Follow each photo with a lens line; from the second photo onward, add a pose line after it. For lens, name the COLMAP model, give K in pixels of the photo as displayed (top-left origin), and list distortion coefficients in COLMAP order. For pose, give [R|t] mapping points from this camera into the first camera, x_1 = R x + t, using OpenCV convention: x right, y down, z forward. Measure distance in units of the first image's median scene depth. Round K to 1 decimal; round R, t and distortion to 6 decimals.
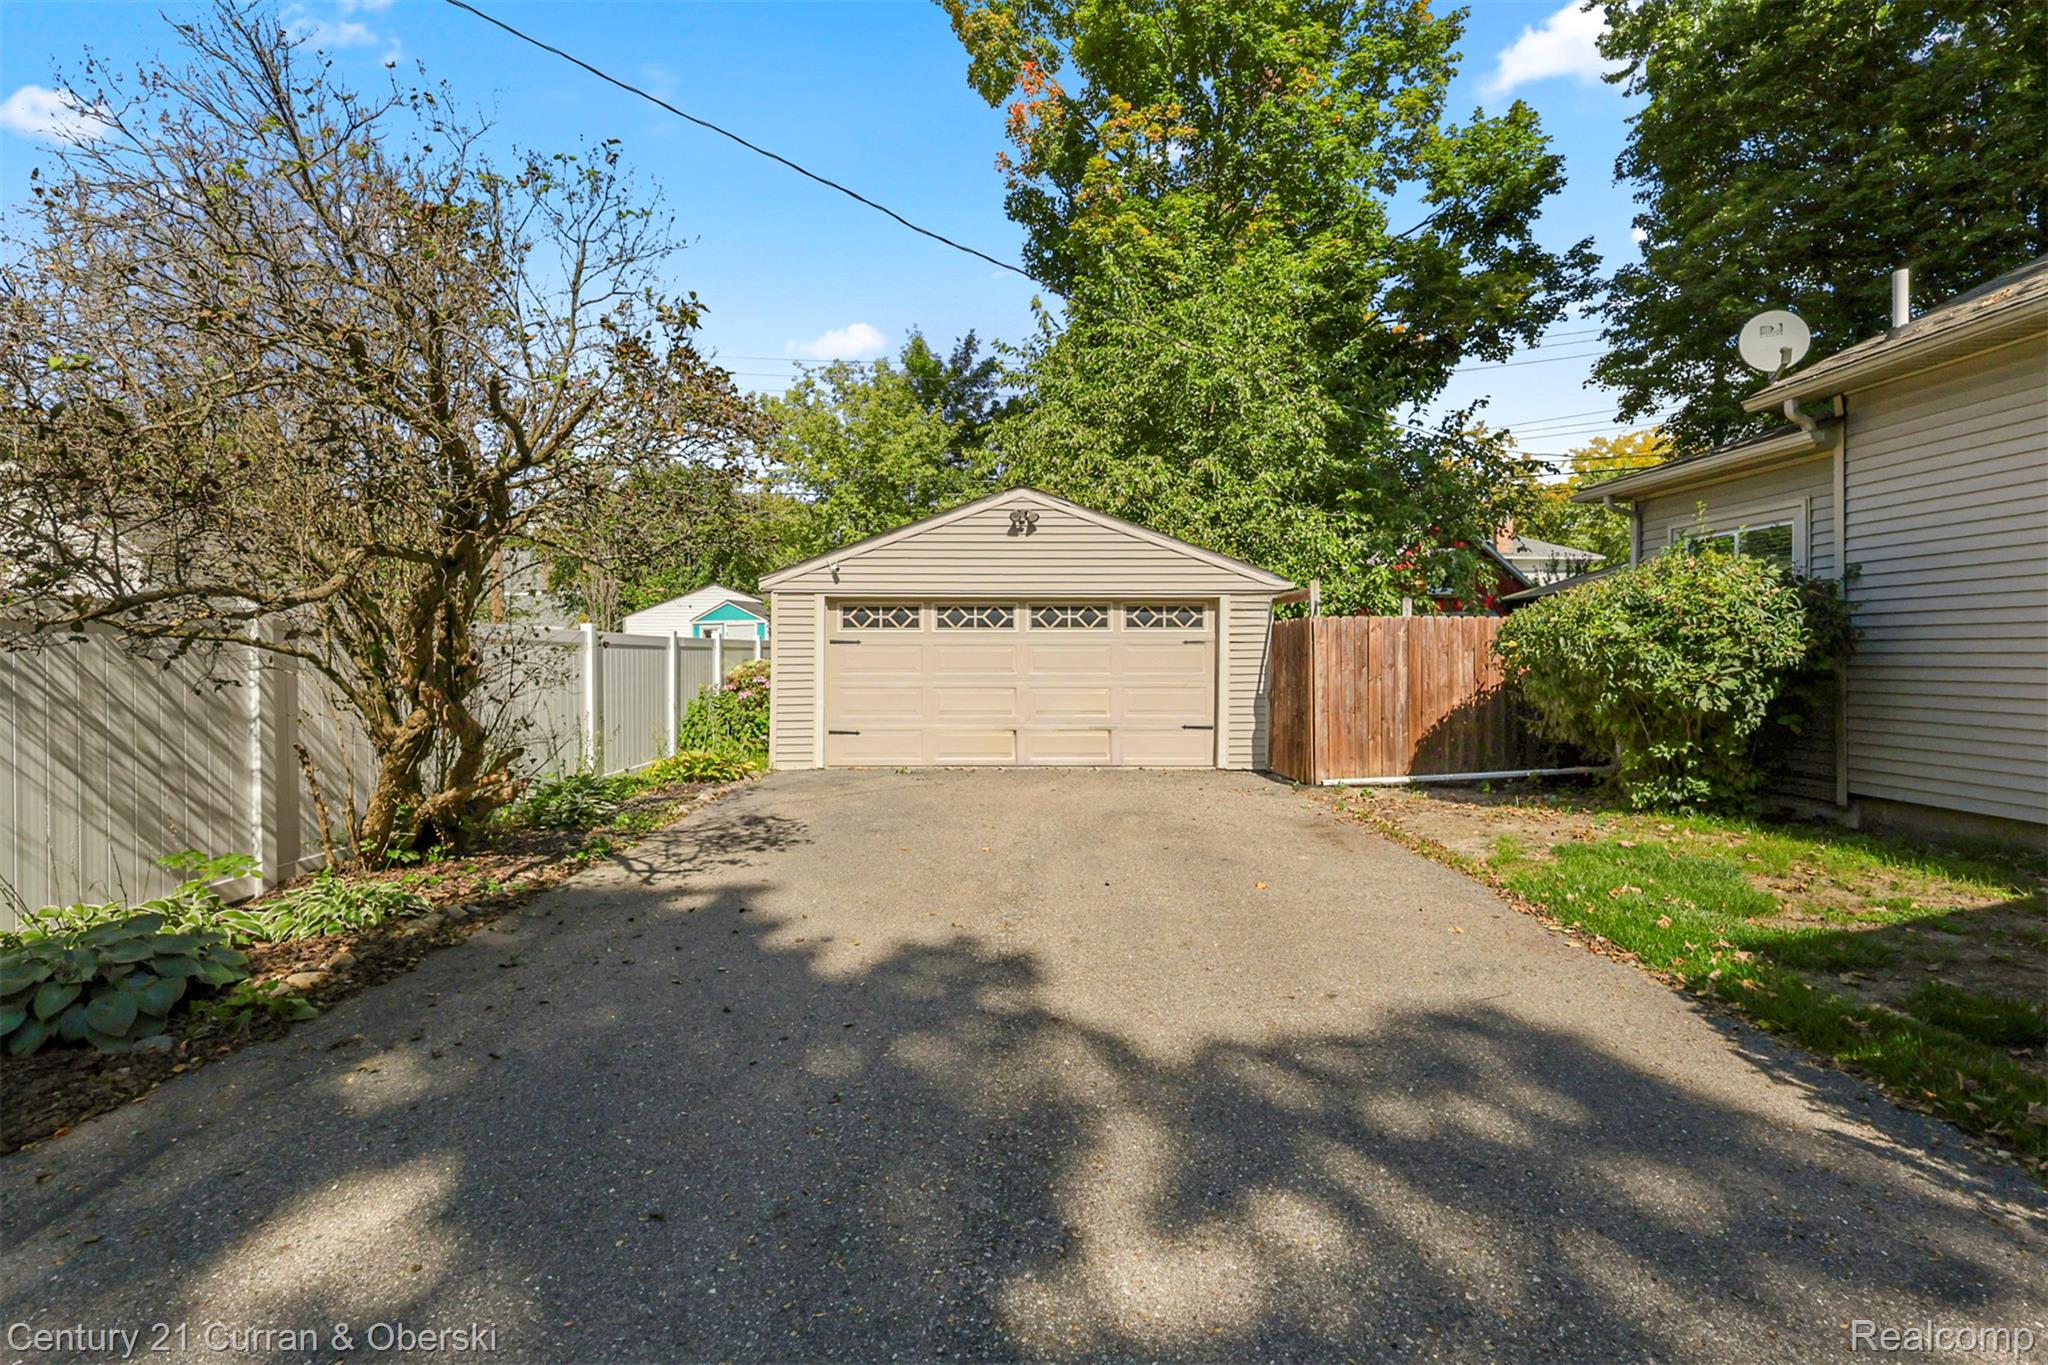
lens RADIAL K [[895.3, 0, 1023.4], [0, 895.3, 635.1], [0, 0, 1]] dist [0.025280, 0.000032]
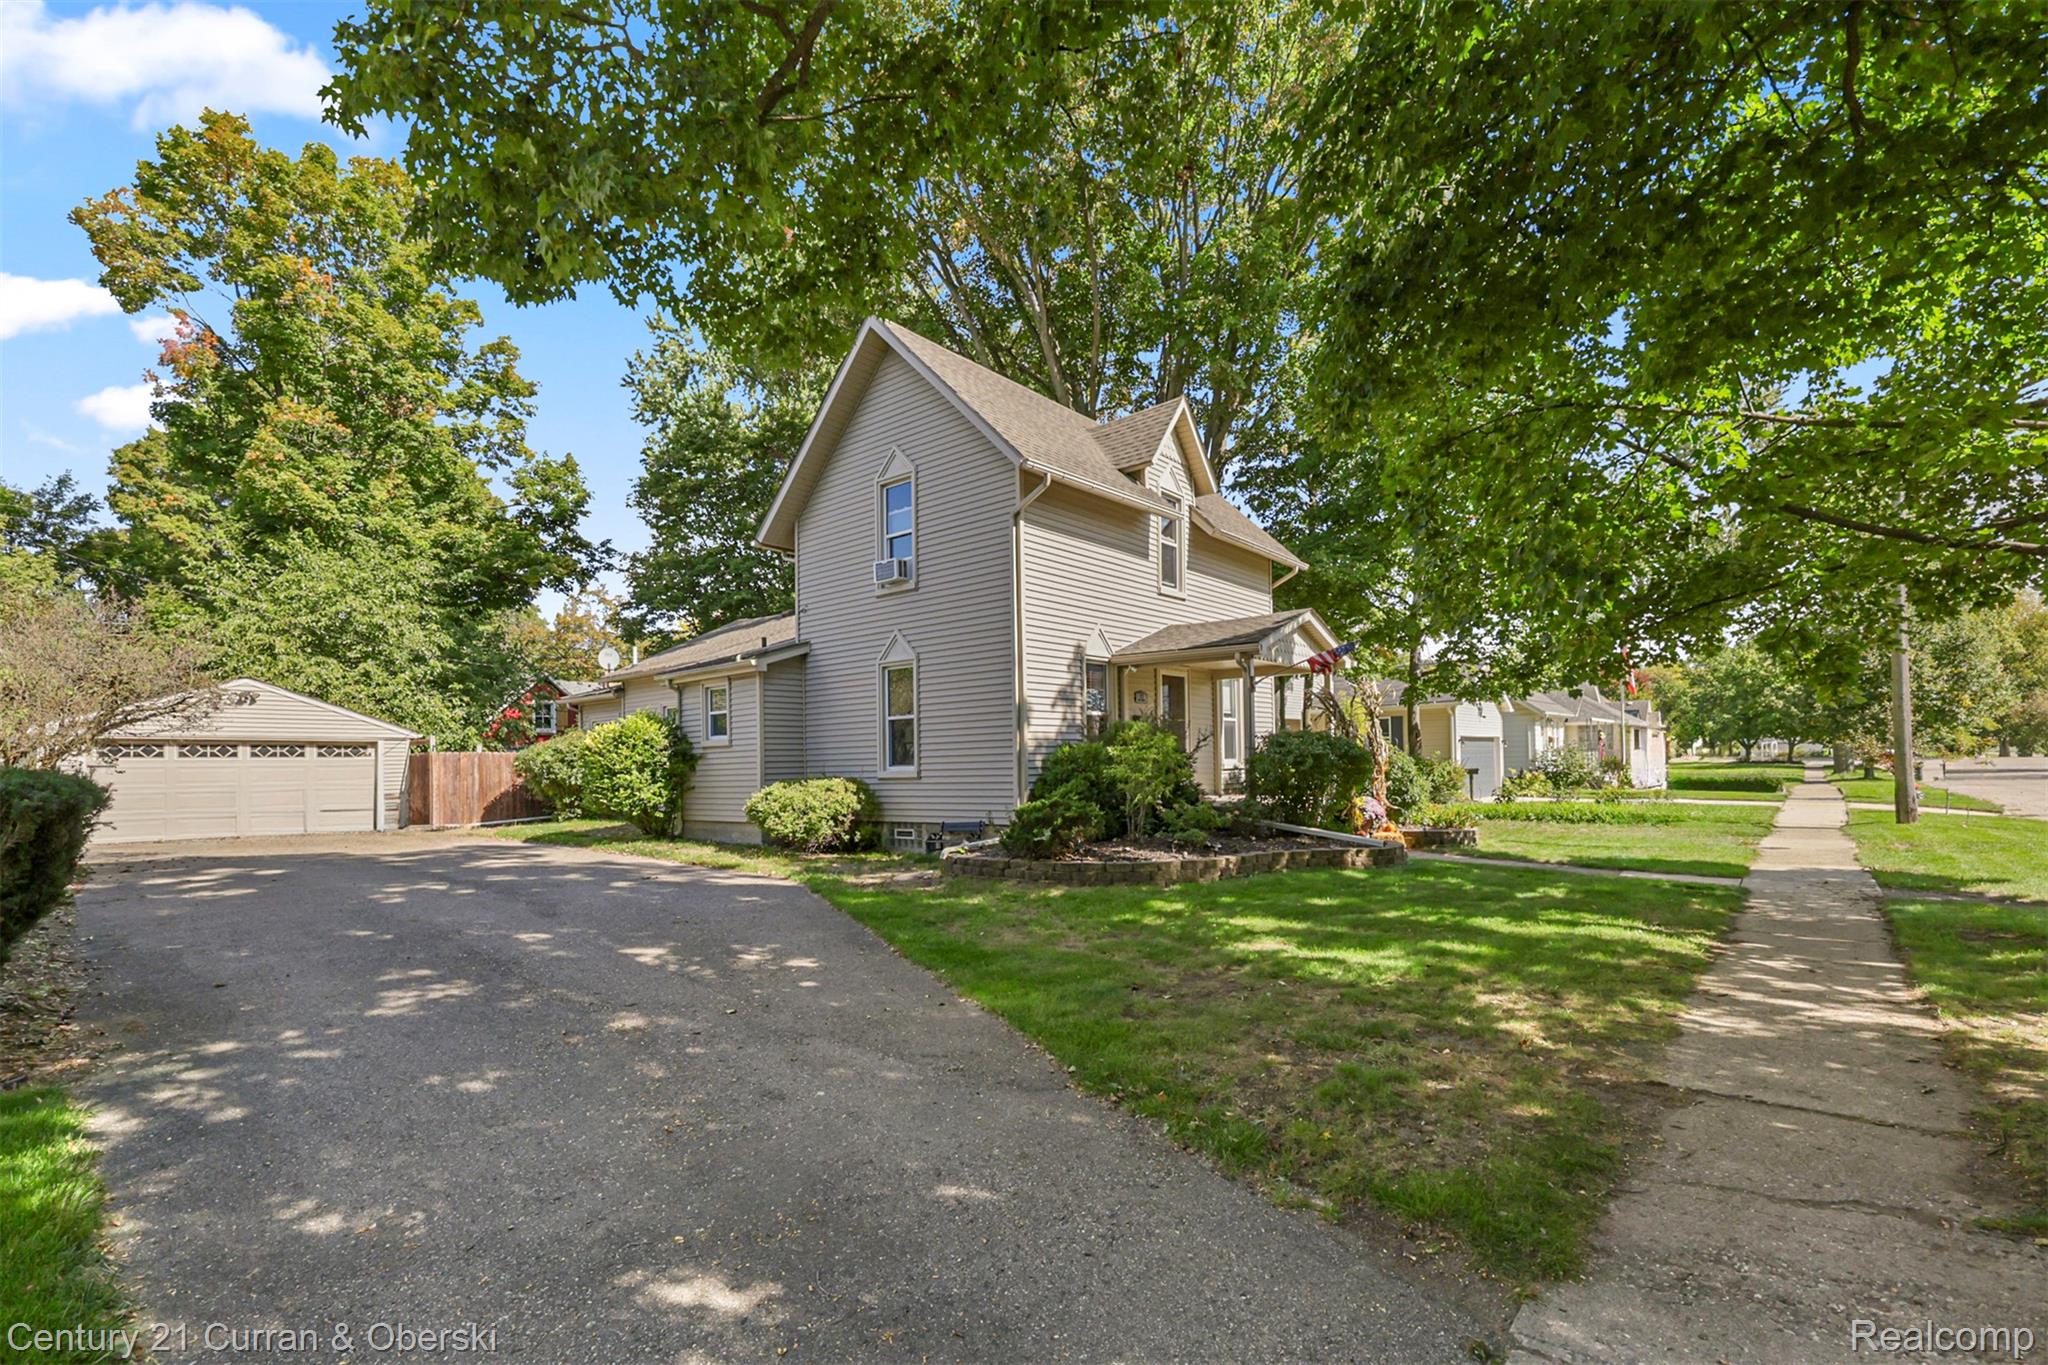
lens RADIAL K [[917.9, 0, 1022.6], [0, 917.9, 754.9], [0, 0, 1]] dist [0.000862, 0.000285]
pose [[0.646264, 0.000996, 0.763113, -0.359418], [0.006118, 0.999960, -0.006486, 0.007476], [-0.763089, 0.008860, 0.646233, -1.221812]]
